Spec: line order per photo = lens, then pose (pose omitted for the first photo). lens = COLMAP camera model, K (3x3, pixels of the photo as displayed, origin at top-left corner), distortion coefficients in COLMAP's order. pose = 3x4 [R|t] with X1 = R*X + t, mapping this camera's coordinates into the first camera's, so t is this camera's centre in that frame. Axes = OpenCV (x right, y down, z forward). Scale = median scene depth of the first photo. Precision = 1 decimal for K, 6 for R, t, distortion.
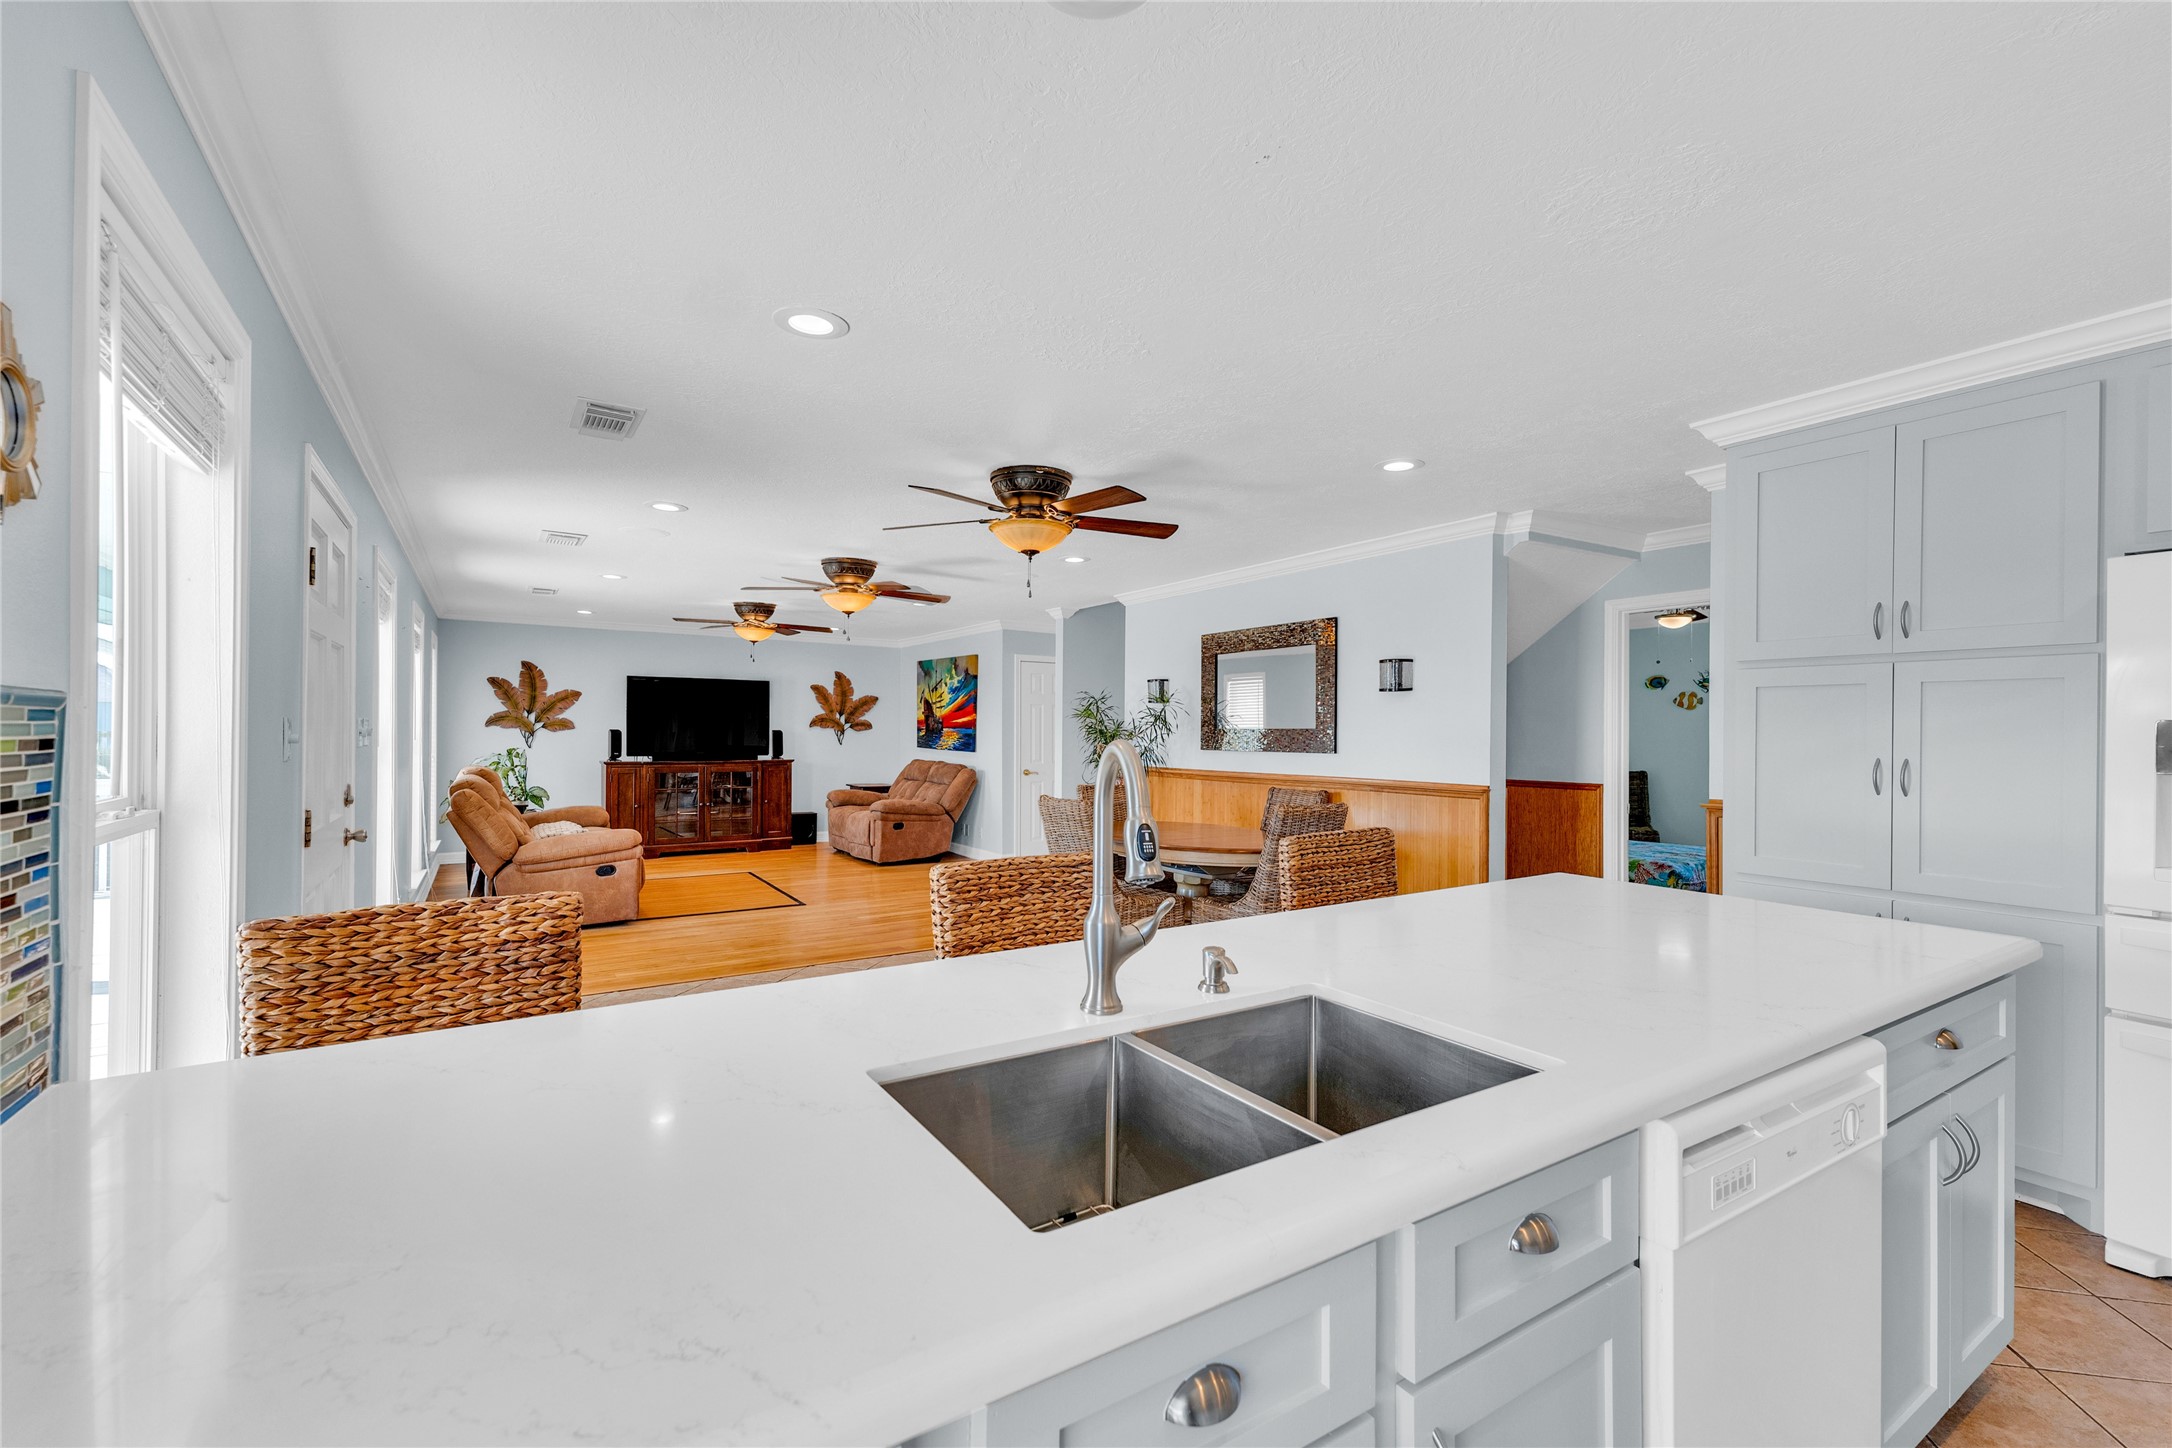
lens RADIAL K [[890.2, 0, 1046.2], [0, 890.2, 733.4], [0, 0, 1]] dist [-0.018039, 0.000014]
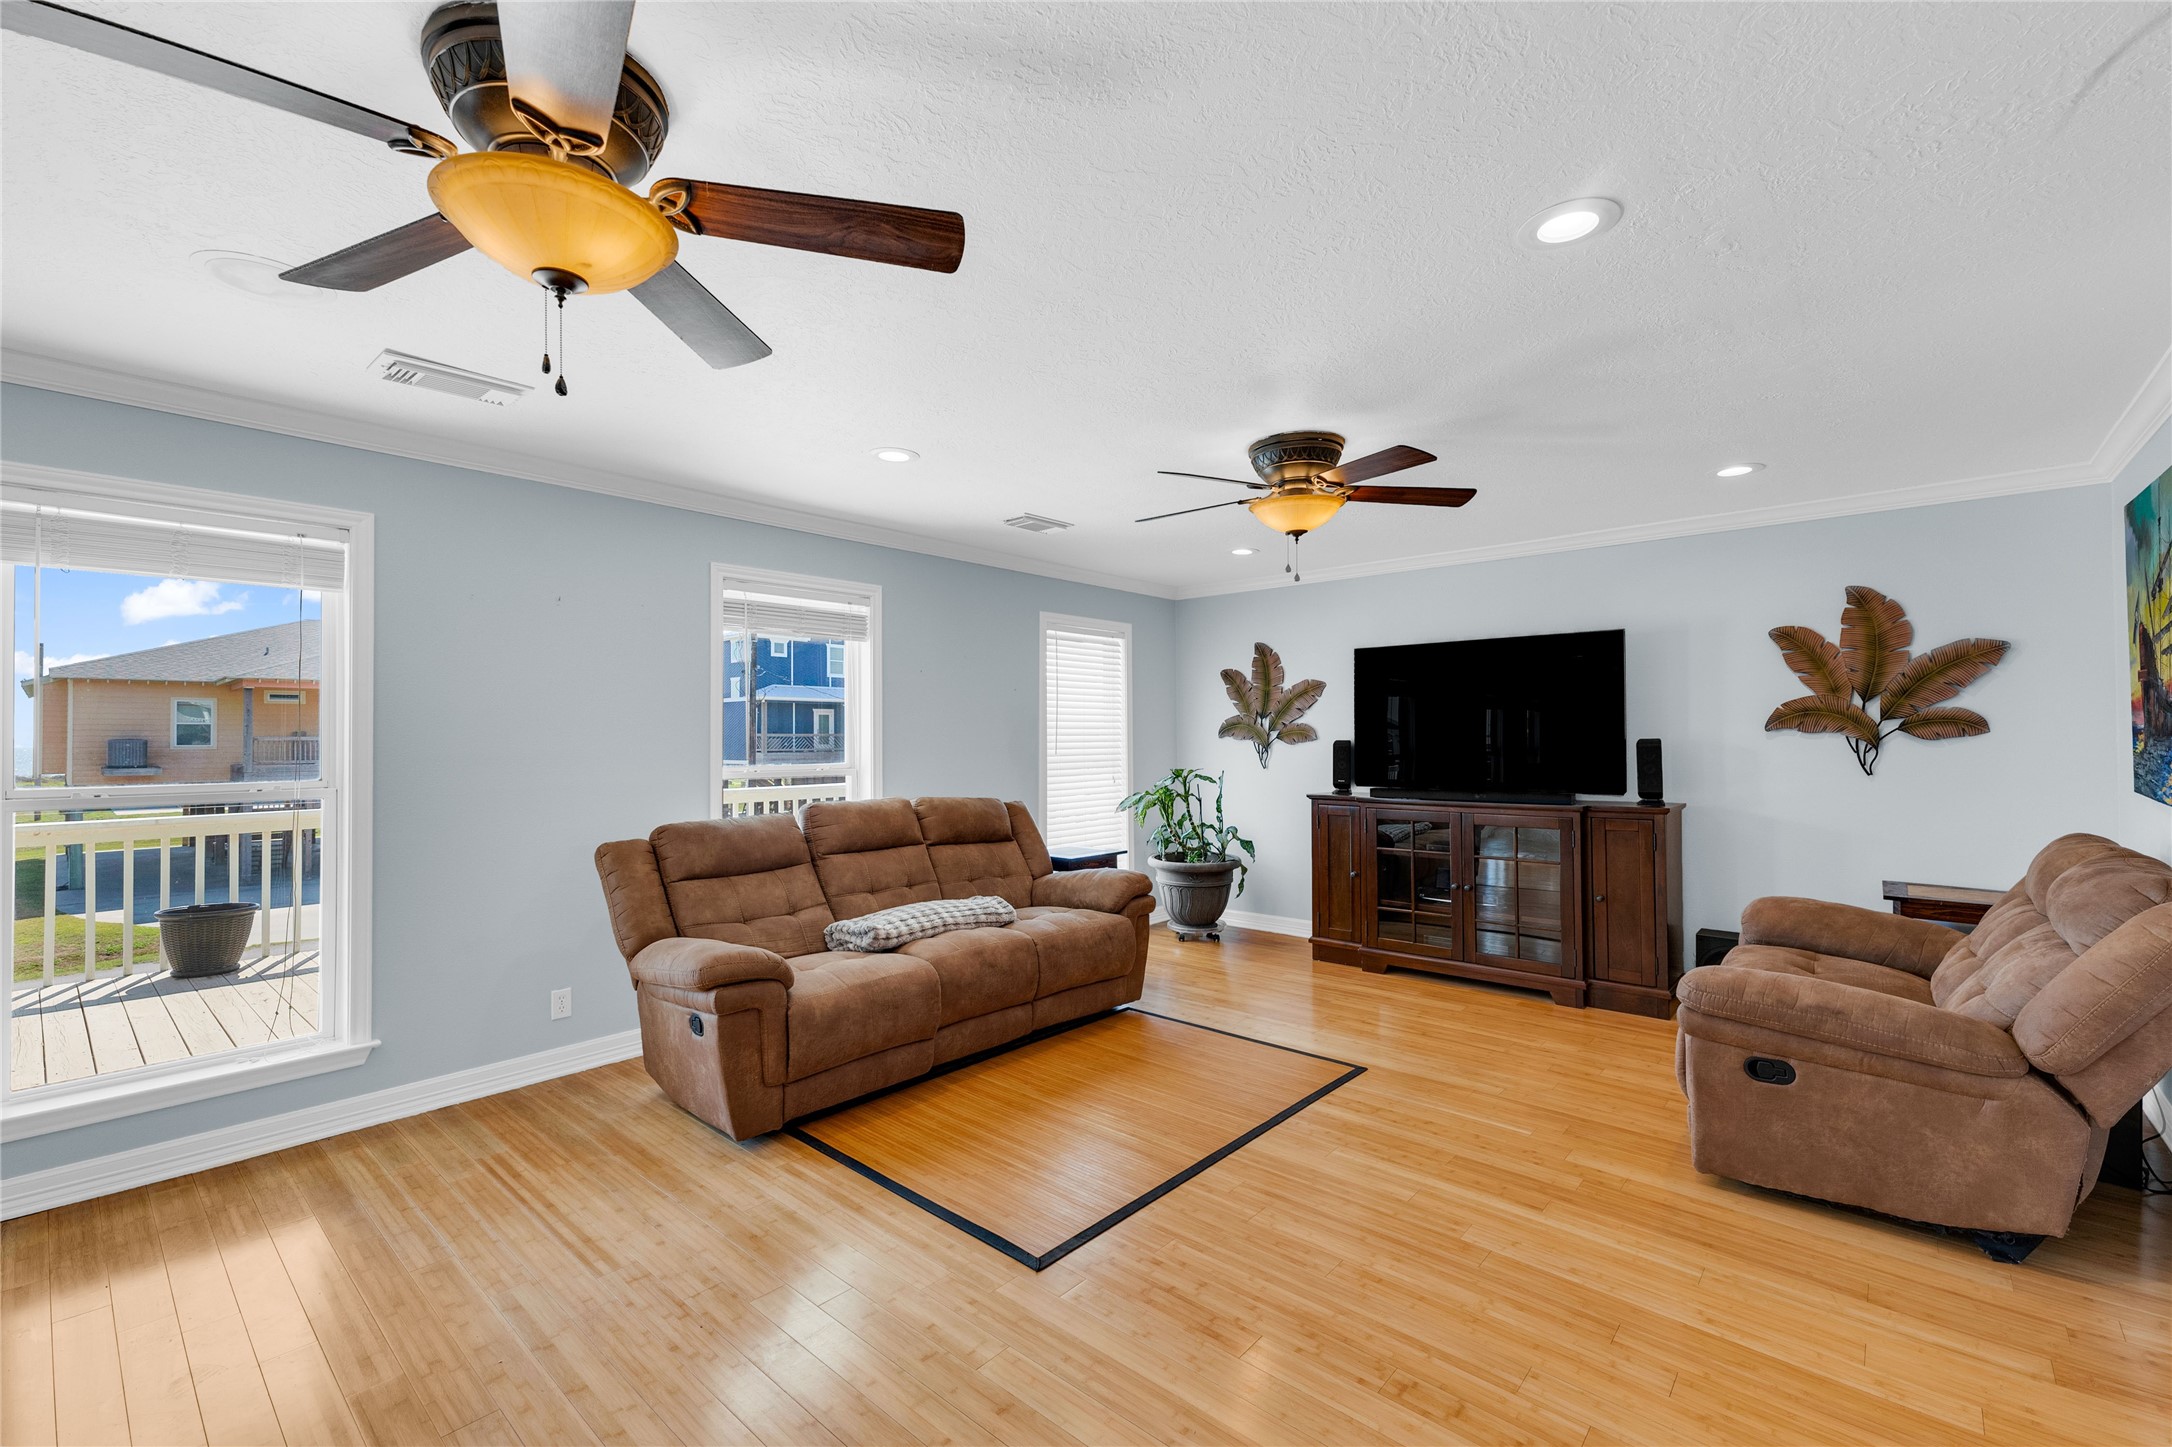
lens RADIAL K [[887.4, 0, 1173.6], [0, 887.4, 724.8], [0, 0, 1]] dist [0.004213, -0.000063]
pose [[0.309959, -0.023491, -0.950460, 0.046068], [0.003993, 0.999718, -0.023407, -0.001307], [0.950741, 0.003460, 0.309966, 0.664702]]
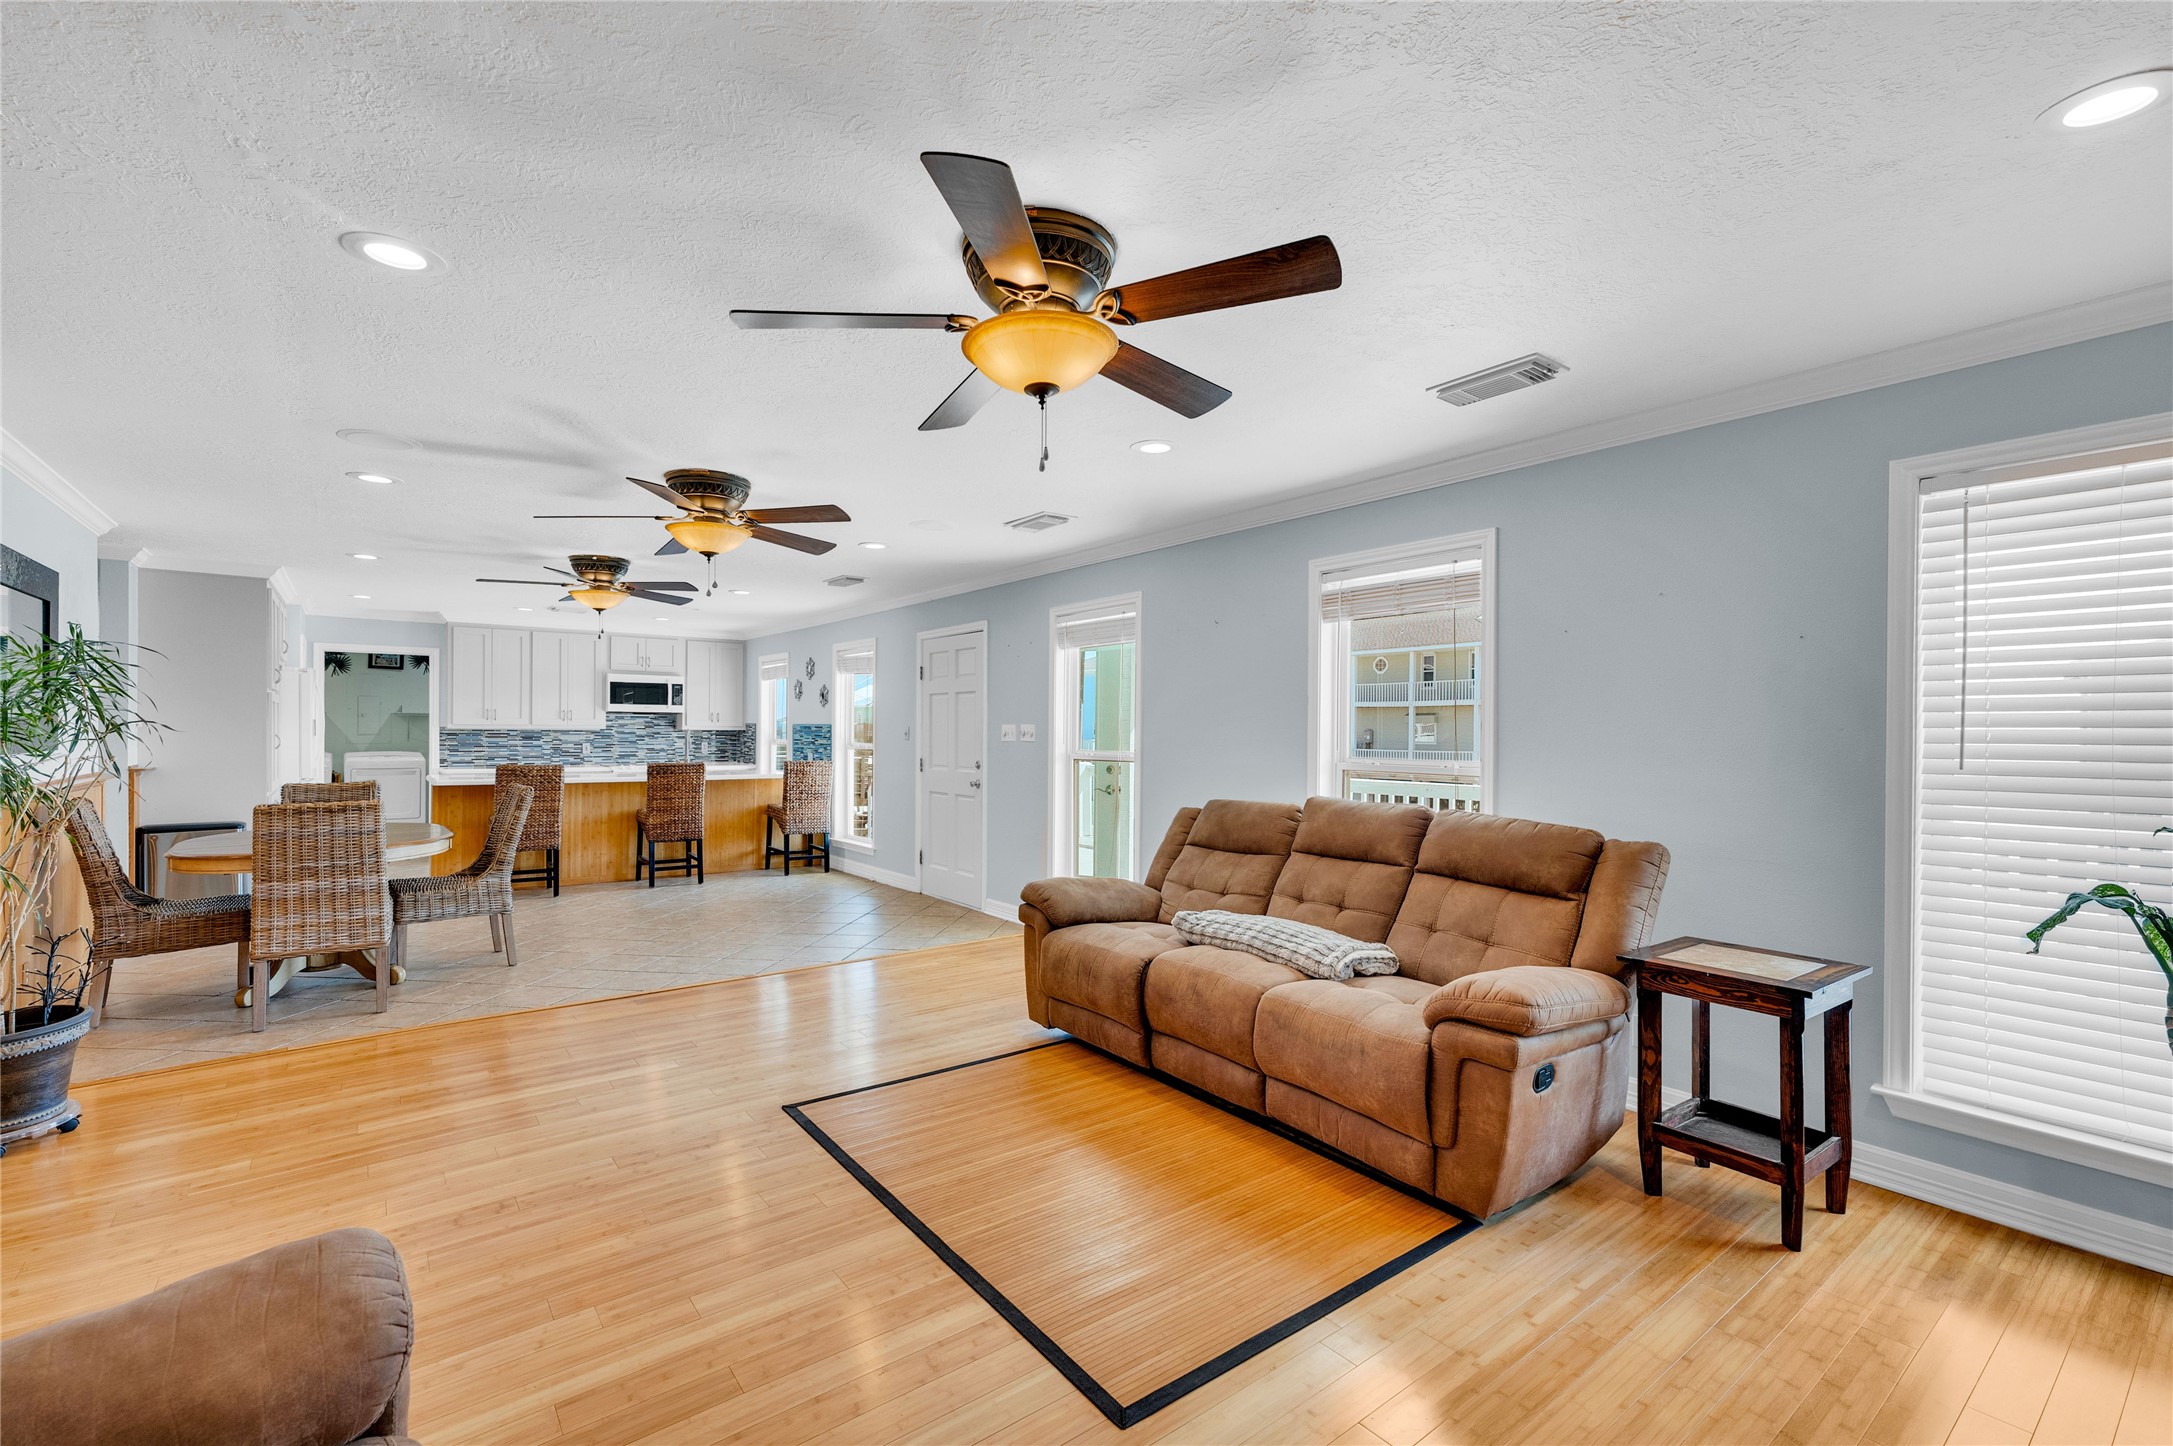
lens RADIAL K [[907.6, 0, 998.9], [0, 907.6, 727.1], [0, 0, 1]] dist [0.001462, 0.000006]
pose [[-0.998918, -0.017880, -0.042923, -0.254546], [-0.018066, 0.999829, 0.003944, -0.005388], [0.042845, 0.004715, -0.999071, 1.040831]]
